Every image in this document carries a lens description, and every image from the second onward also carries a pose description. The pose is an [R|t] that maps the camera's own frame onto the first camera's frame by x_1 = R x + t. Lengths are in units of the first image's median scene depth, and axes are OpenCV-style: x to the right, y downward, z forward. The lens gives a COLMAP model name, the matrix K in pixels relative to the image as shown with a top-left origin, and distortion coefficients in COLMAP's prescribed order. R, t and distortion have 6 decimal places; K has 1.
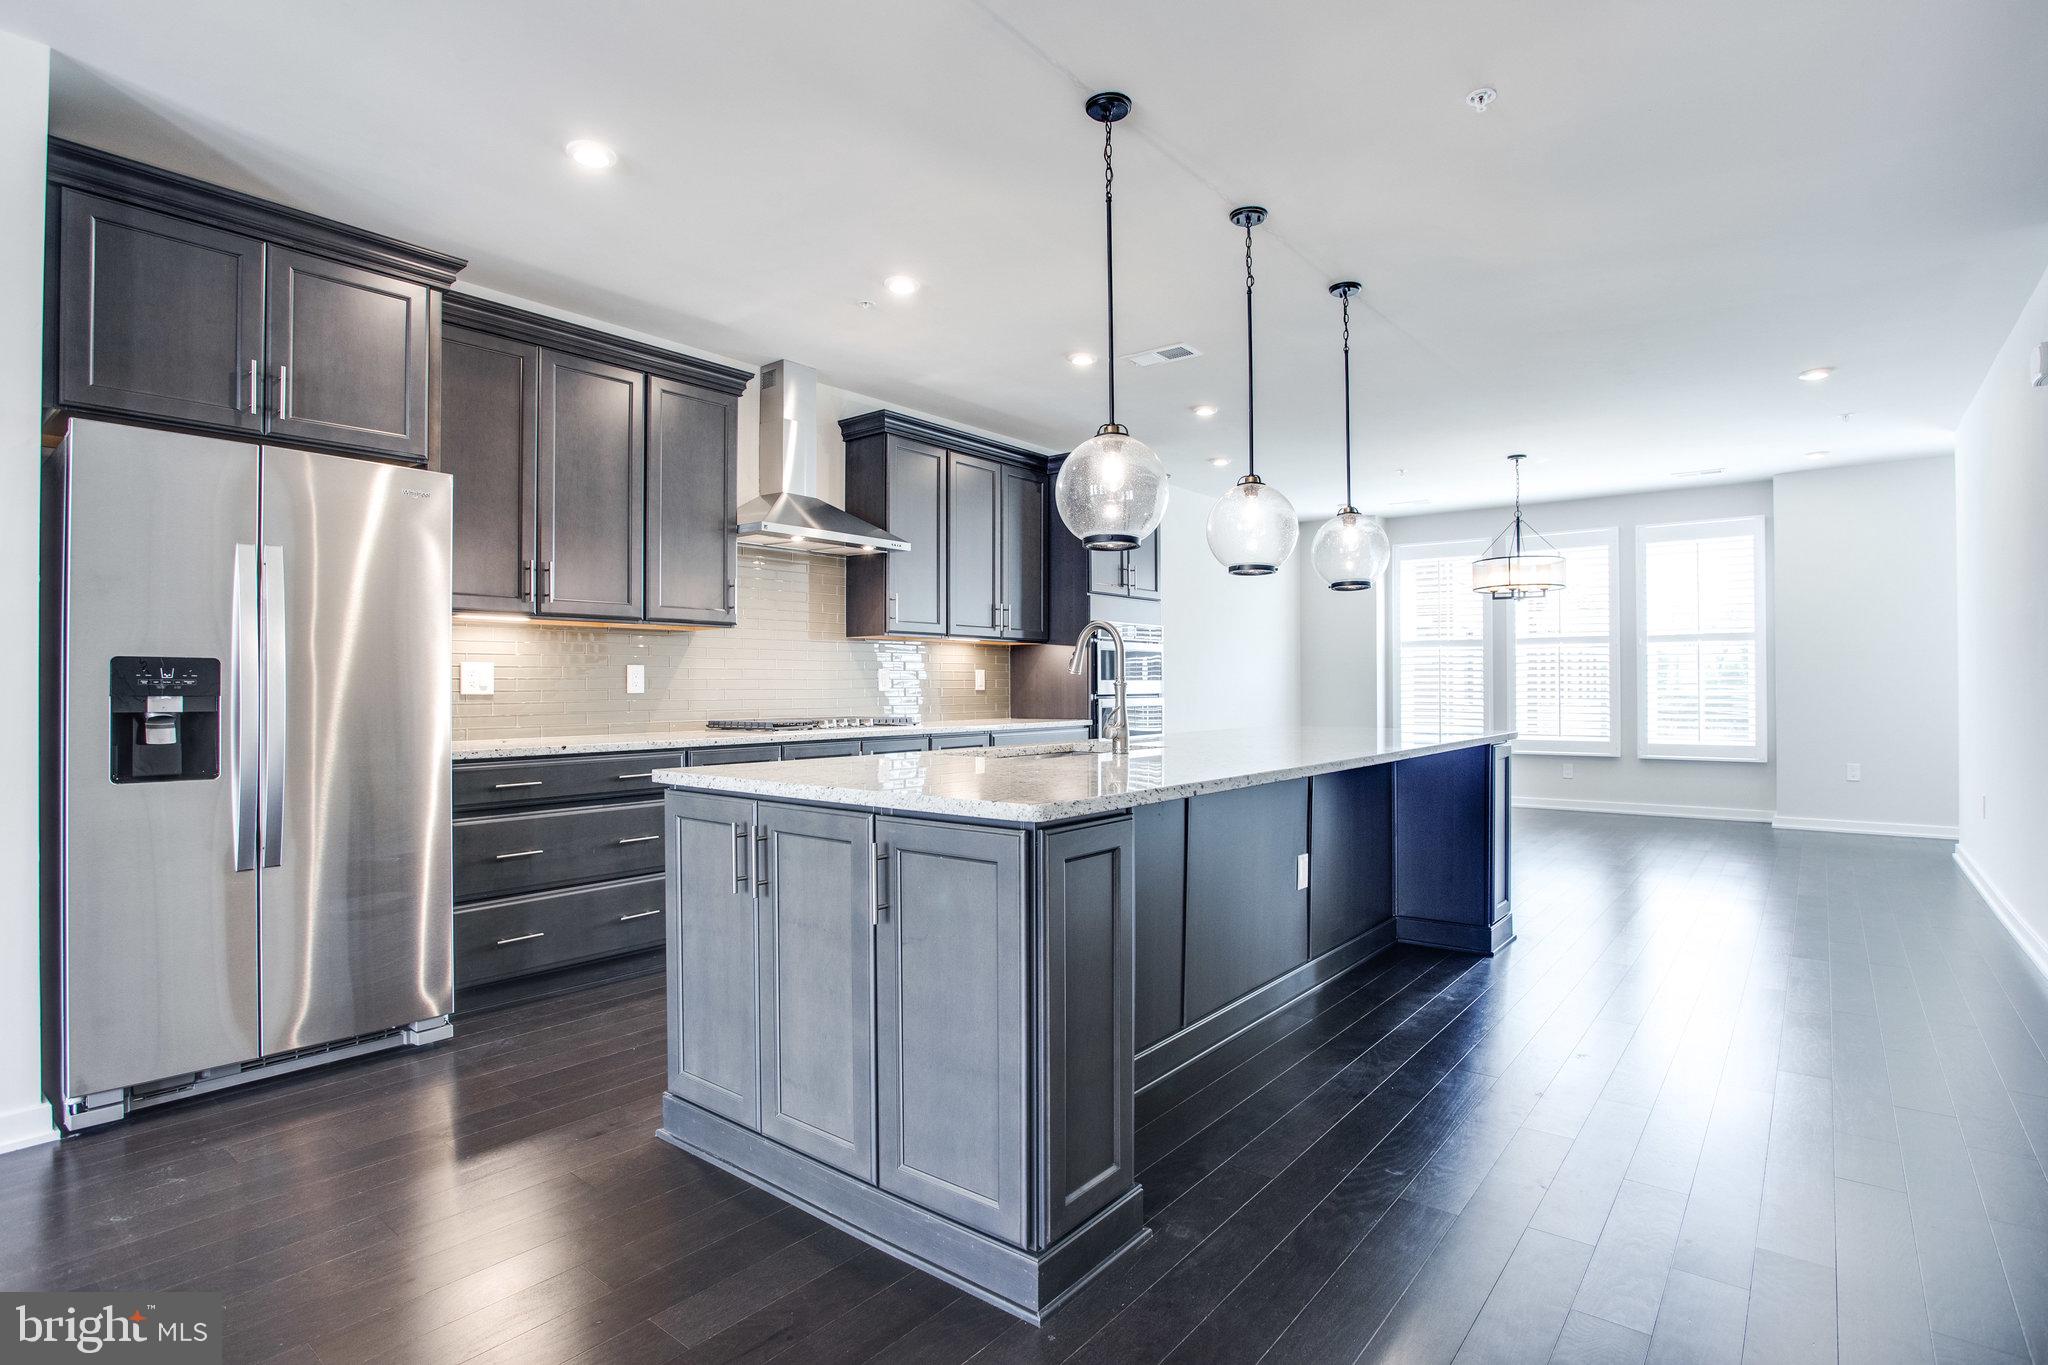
lens RADIAL K [[992.6, 0, 1015.2], [0, 992.6, 692.0], [0, 0, 1]] dist [-0.042357, 0.015788]
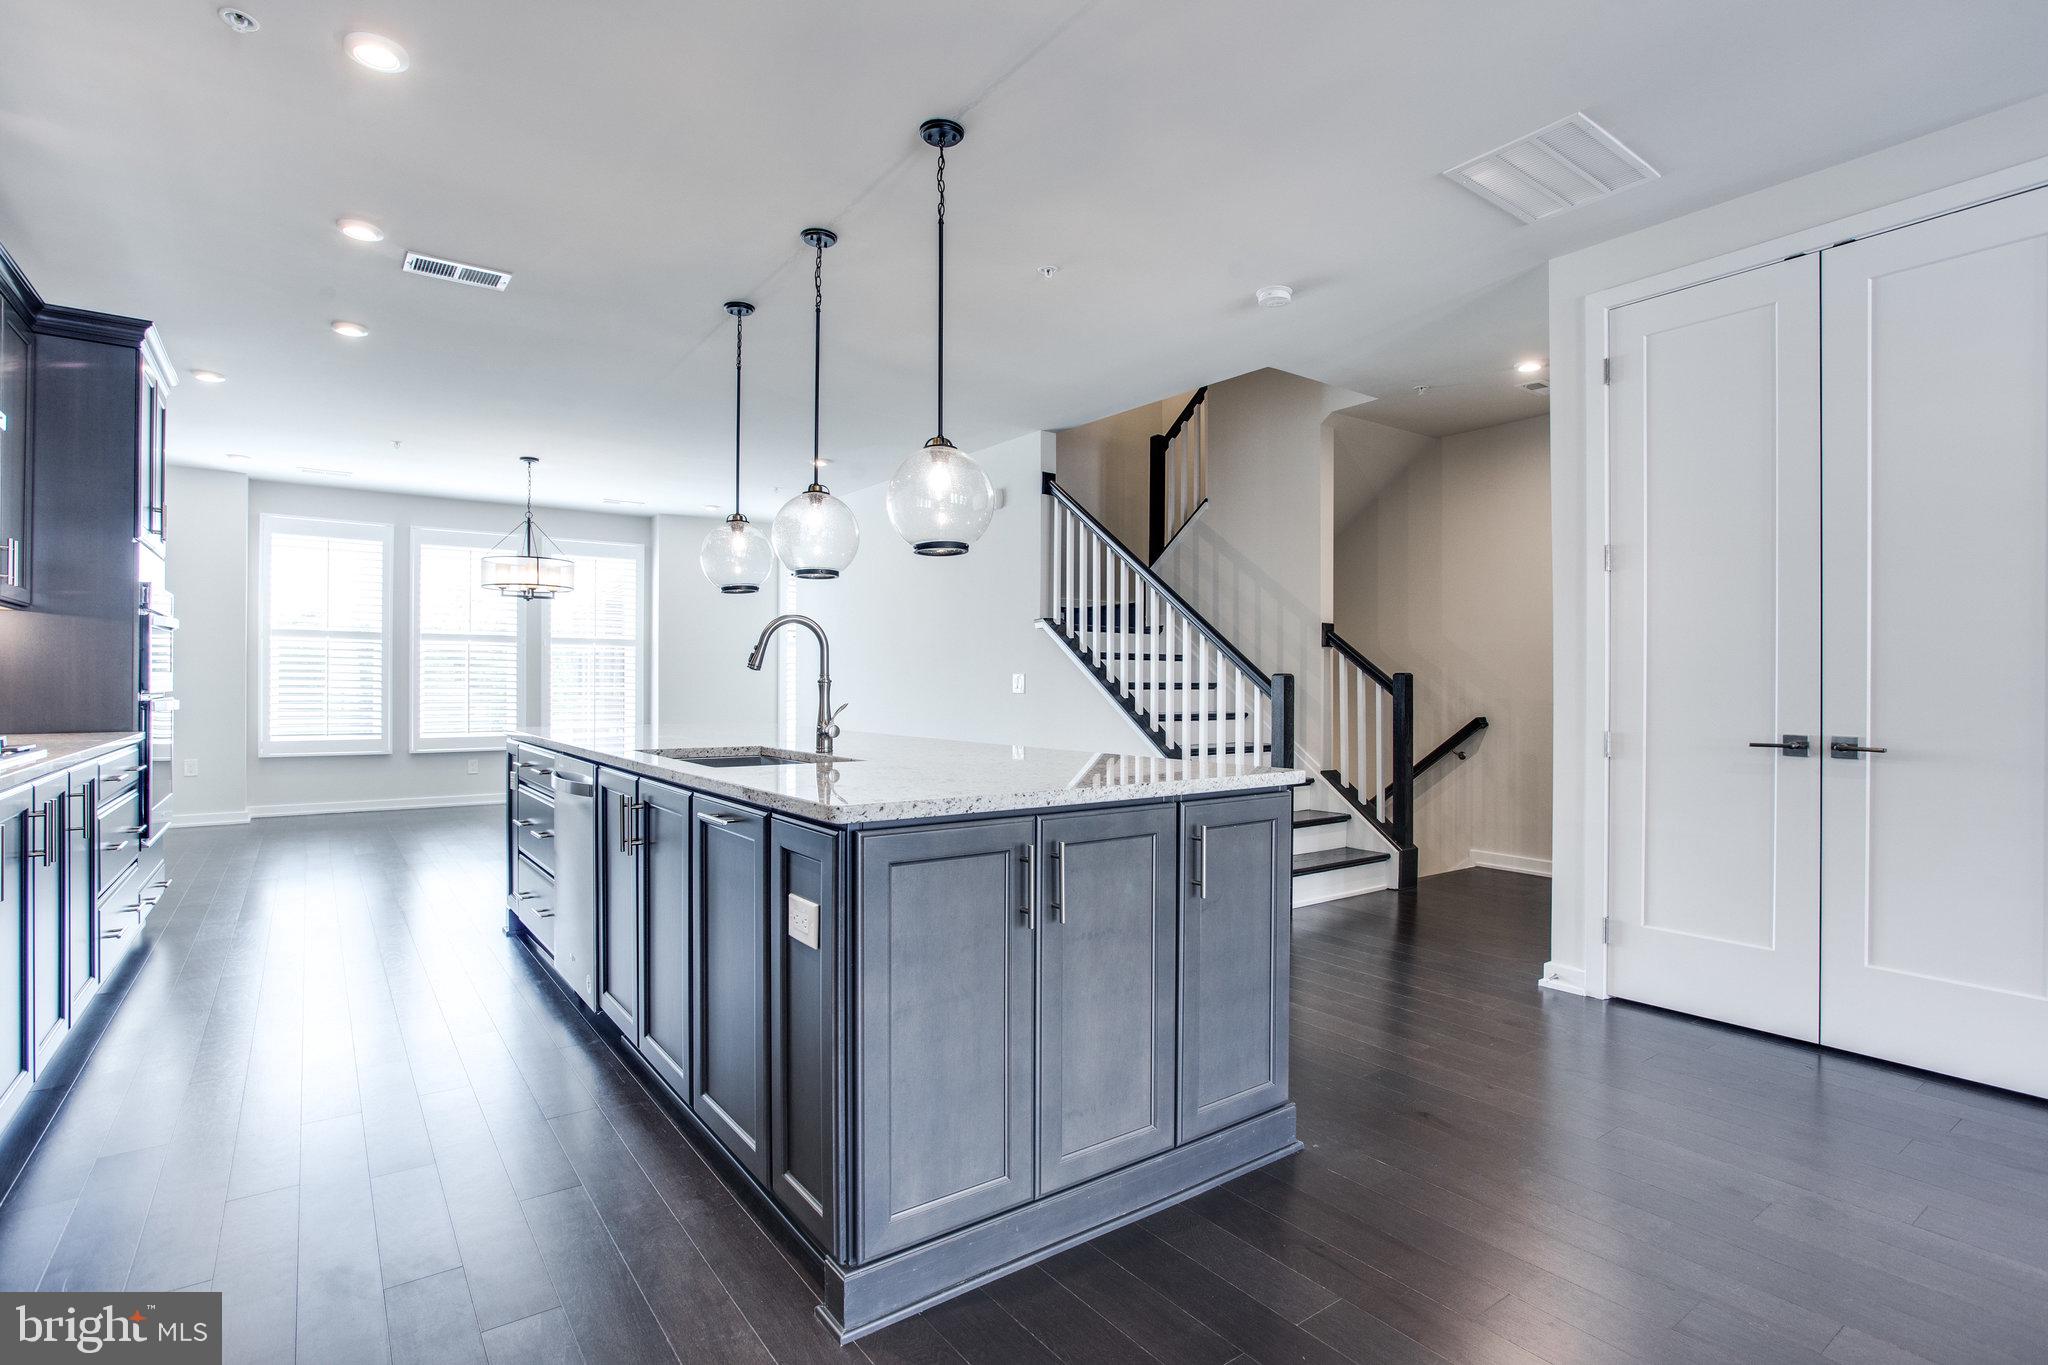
lens RADIAL K [[992.6, 0, 1008.2], [0, 992.6, 684.8], [0, 0, 1]] dist [-0.042357, 0.015788]
pose [[0.270755, 0.003227, 0.962643, -0.350896], [0.000599, 0.999994, -0.003521, -0.000489], [-0.962648, 0.001530, 0.270752, 0.251065]]
